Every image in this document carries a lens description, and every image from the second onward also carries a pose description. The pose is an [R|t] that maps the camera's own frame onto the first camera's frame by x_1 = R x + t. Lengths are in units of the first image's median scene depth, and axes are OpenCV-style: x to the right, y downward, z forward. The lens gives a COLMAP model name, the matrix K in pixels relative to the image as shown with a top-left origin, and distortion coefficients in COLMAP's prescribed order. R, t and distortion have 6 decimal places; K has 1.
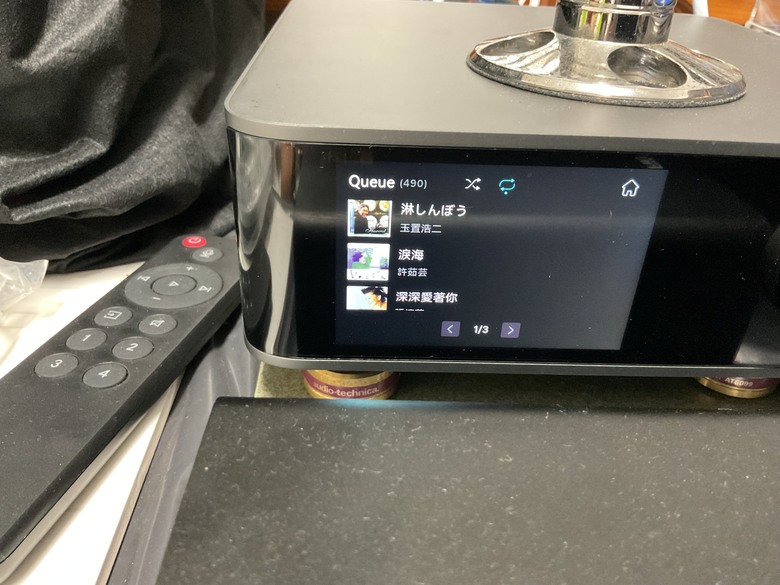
lens RADIAL K [[676.3, 0, 387.5], [0, 676.3, 286.4], [0, 0, 1]] dist [0.074647, -0.188207]
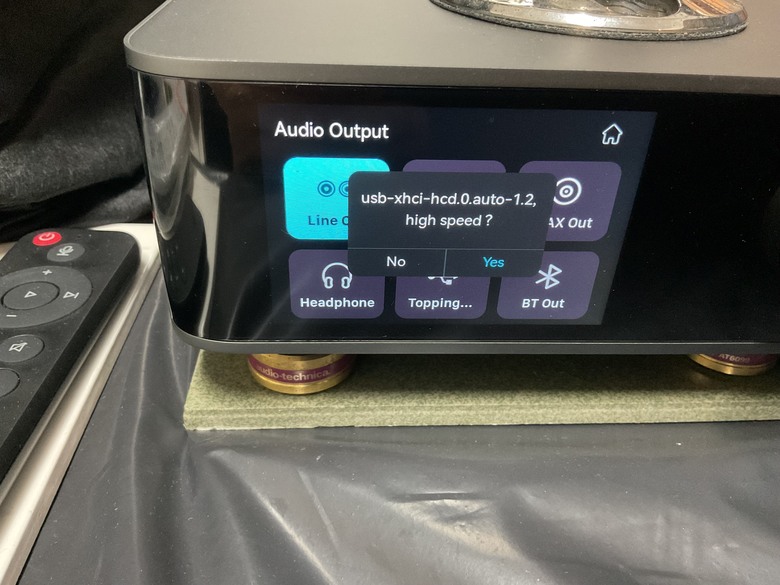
lens RADIAL K [[676.3, 0, 381.4], [0, 676.3, 293.4], [0, 0, 1]] dist [0.074647, -0.188207]
pose [[0.999907, -0.012916, 0.004413, 0.055758], [0.012650, 0.998354, 0.055934, 0.000266], [-0.005128, -0.055873, 0.998425, 0.129276]]
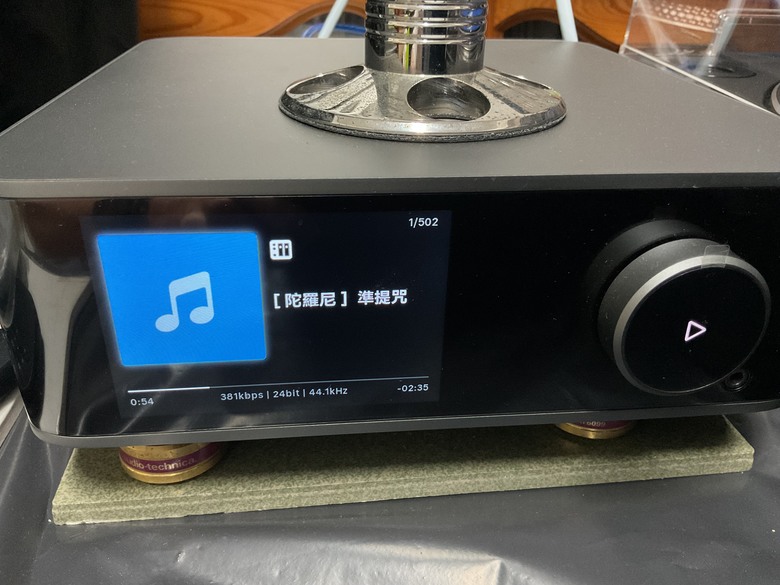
lens RADIAL K [[676.3, 0, 387.0], [0, 676.3, 292.3], [0, 0, 1]] dist [0.074647, -0.188207]
pose [[0.996751, -0.057108, 0.056797, 0.219804], [0.059278, 0.997545, -0.037275, -0.024770], [-0.054528, 0.040521, 0.997690, 0.073292]]
